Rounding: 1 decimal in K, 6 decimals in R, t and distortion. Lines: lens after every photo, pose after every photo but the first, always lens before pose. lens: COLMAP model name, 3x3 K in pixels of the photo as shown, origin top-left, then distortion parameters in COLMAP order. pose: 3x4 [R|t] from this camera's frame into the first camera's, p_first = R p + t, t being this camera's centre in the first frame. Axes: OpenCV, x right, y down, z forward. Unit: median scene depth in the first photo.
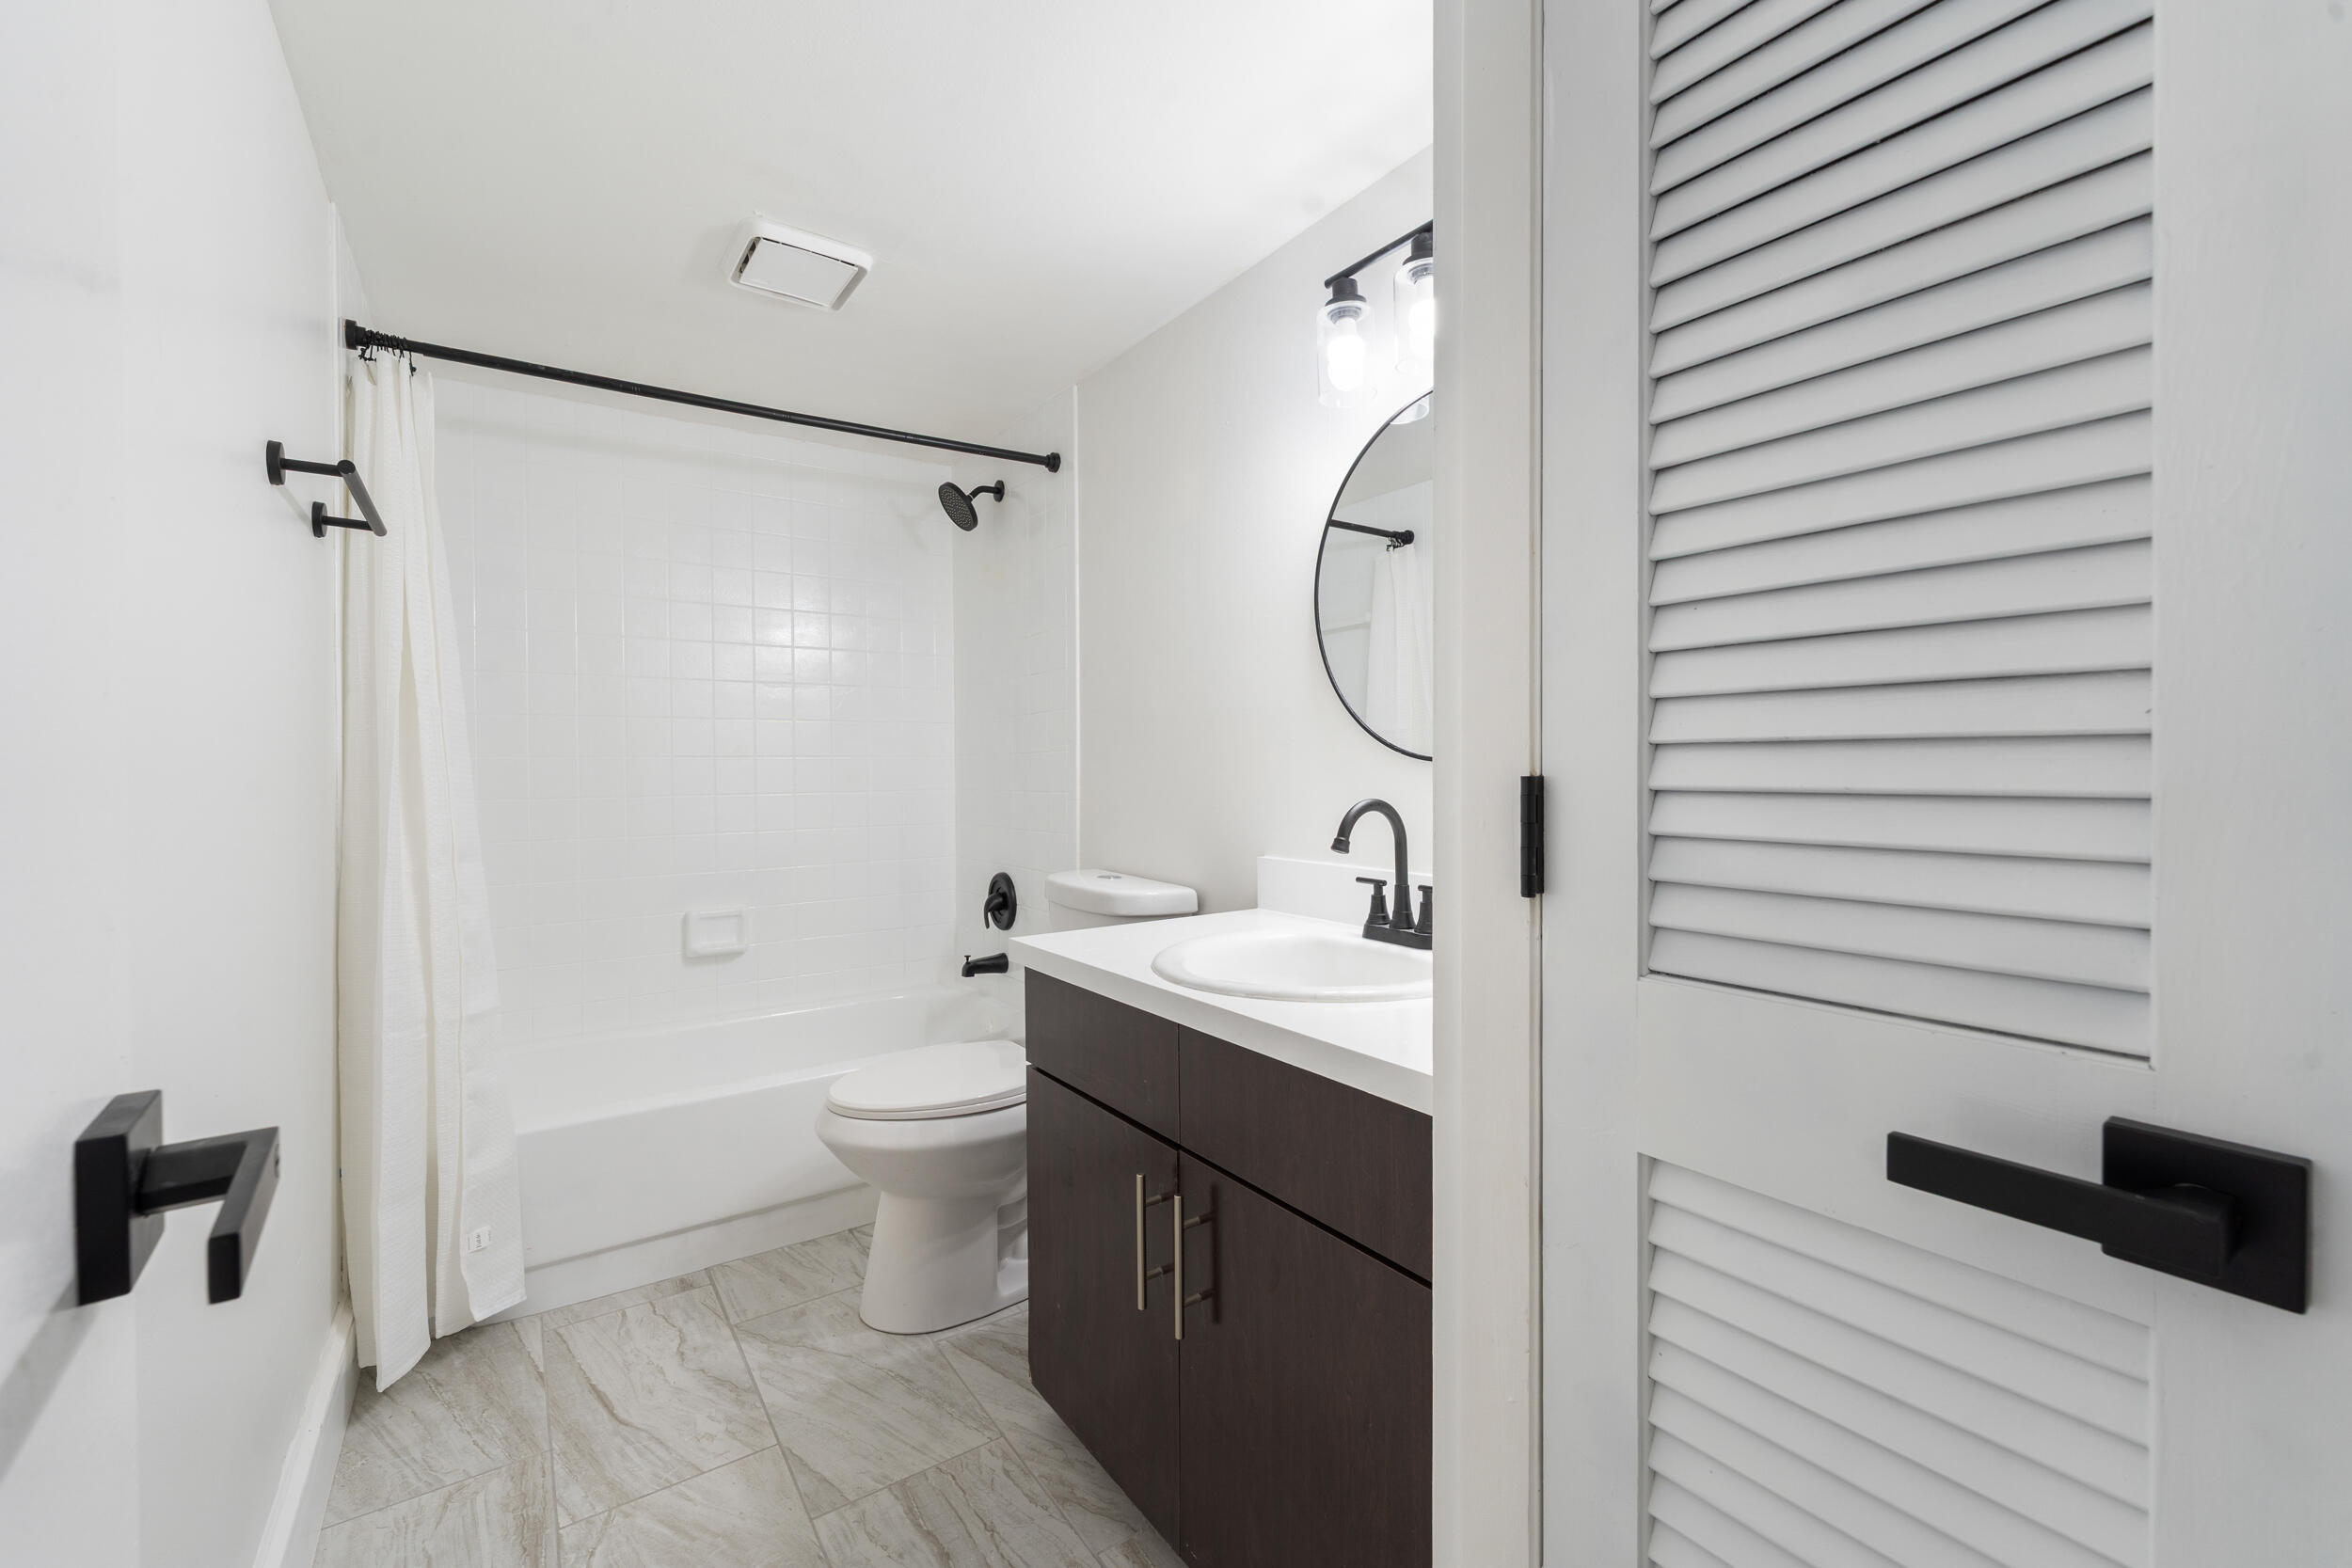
lens RADIAL K [[963.5, 0, 1179.0], [0, 963.5, 776.6], [0, 0, 1]] dist [0.002105, 0.000037]
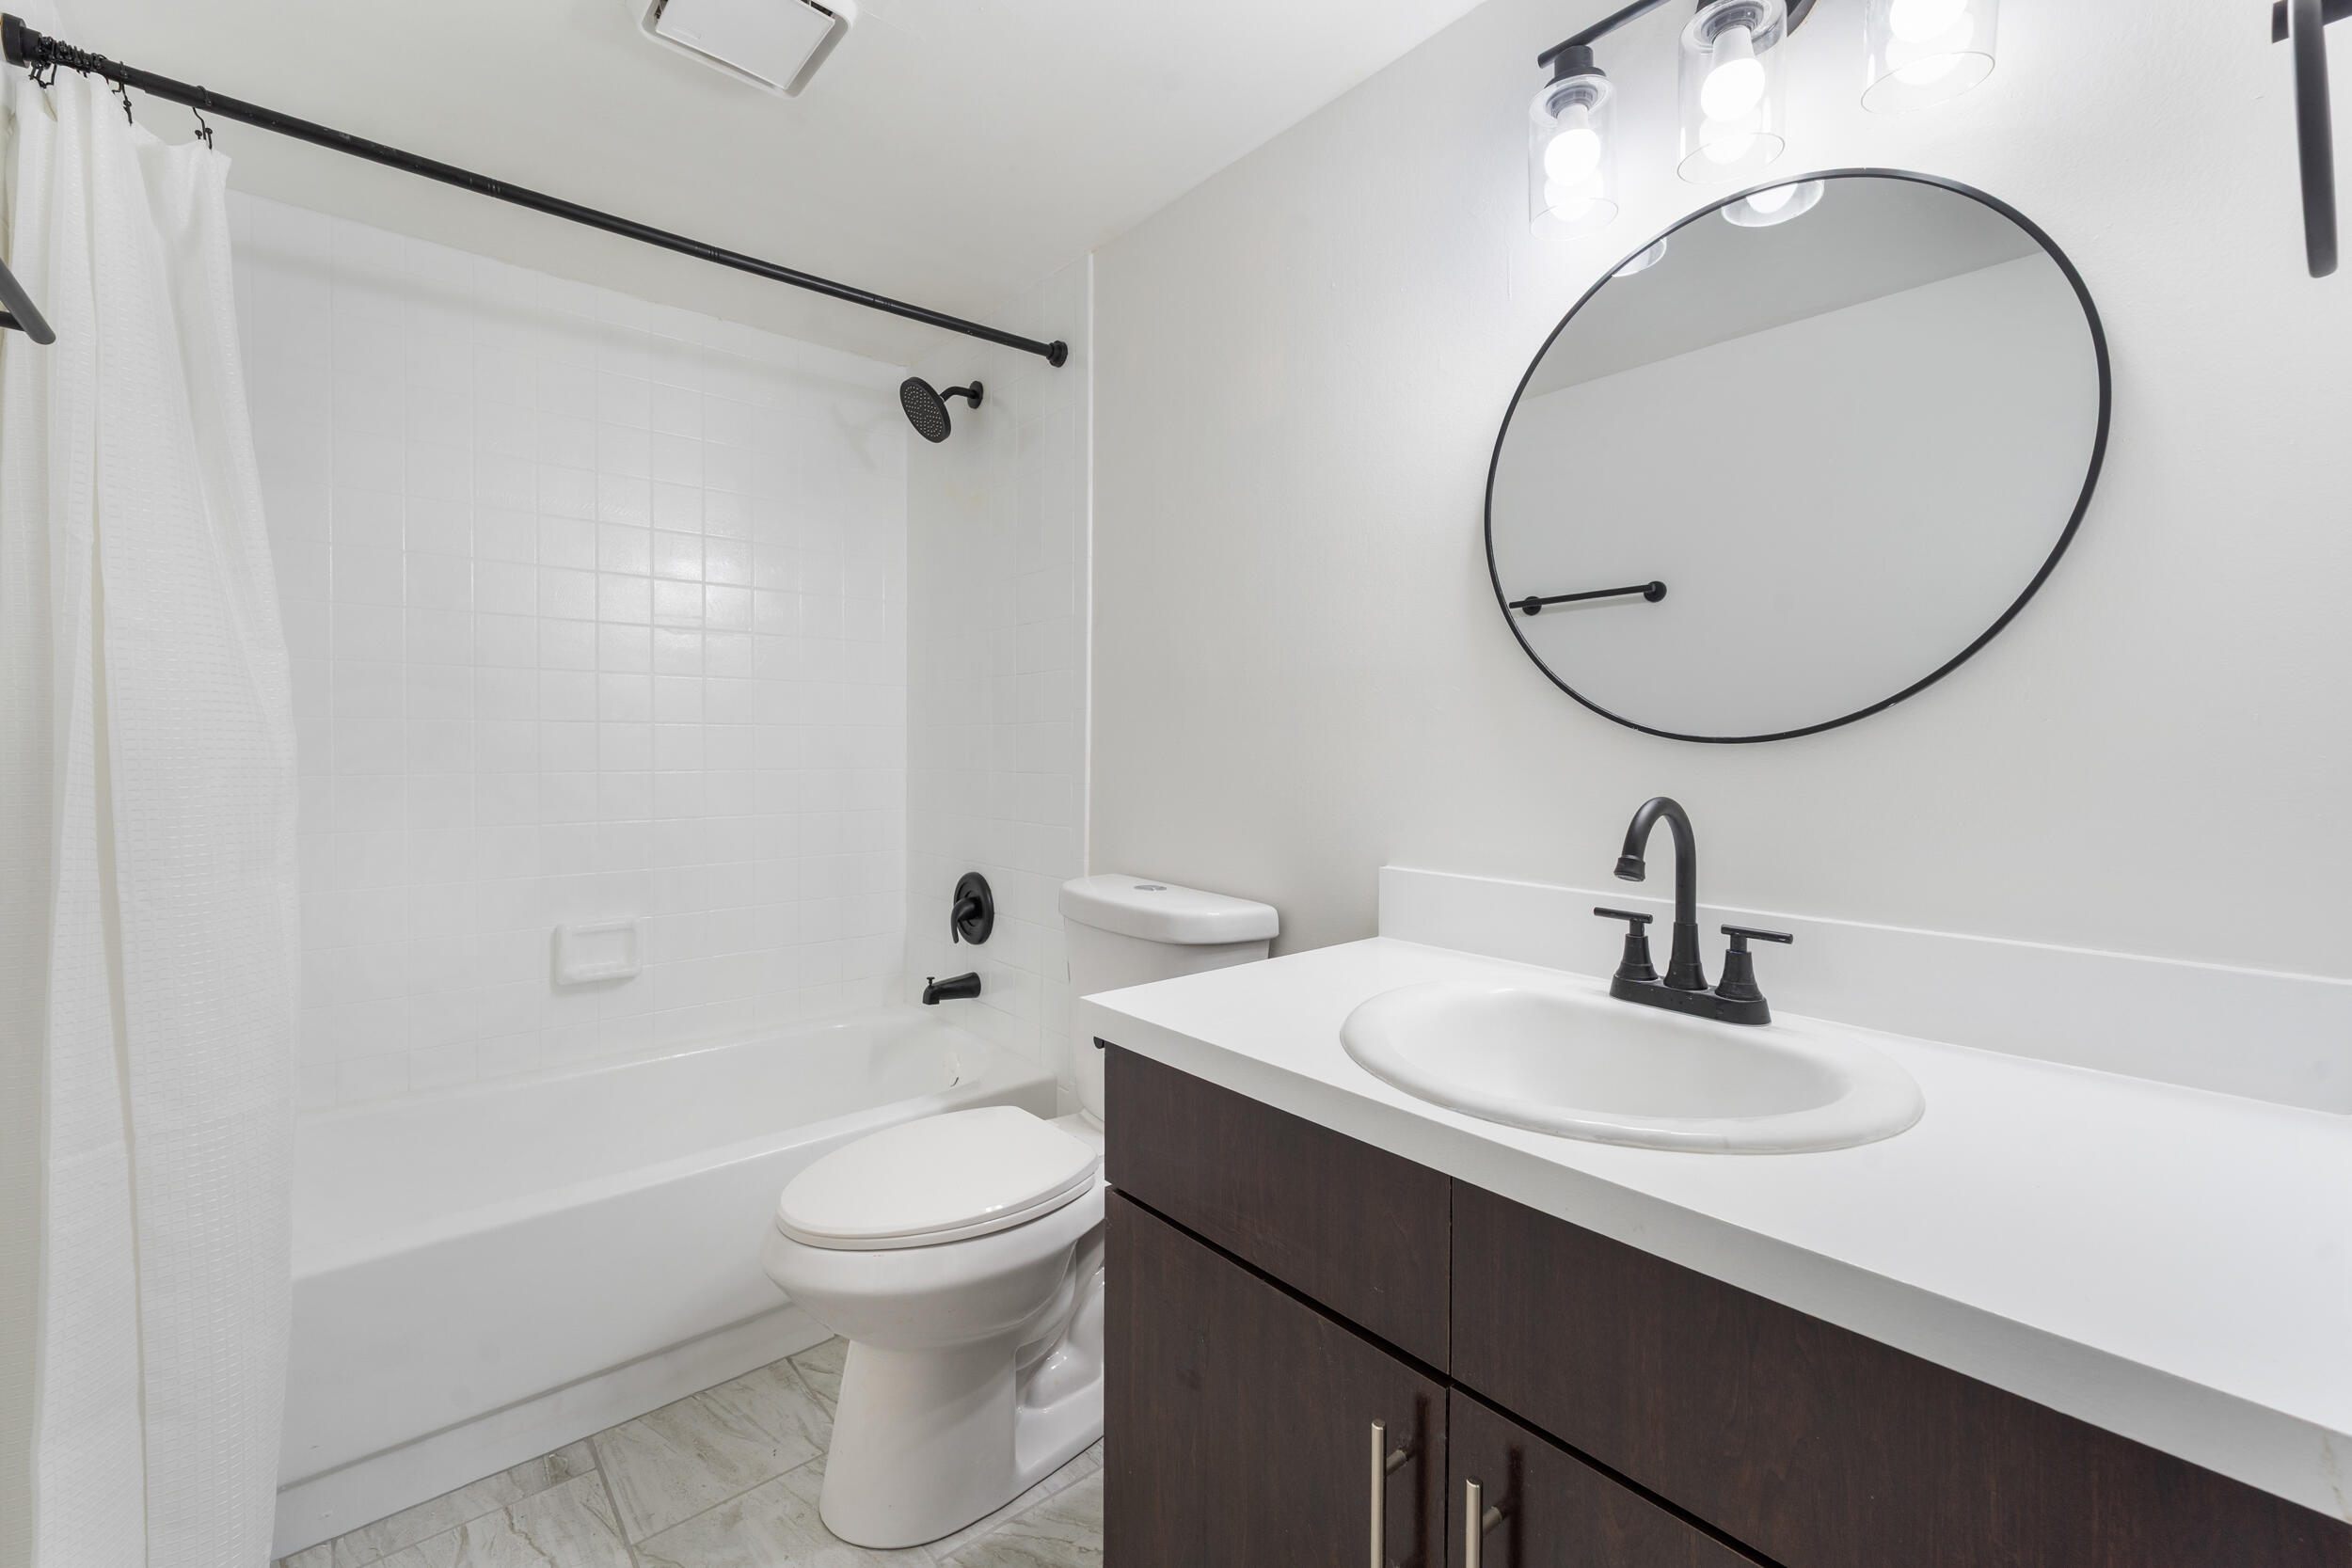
lens RADIAL K [[975.9, 0, 1172.7], [0, 975.9, 760.3], [0, 0, 1]] dist [0.000413, -0.000427]
pose [[0.995021, 0.012241, 0.098908, -0.142876], [-0.013012, 0.999890, 0.007159, -0.002171], [-0.098809, -0.008410, 0.995071, 0.252652]]
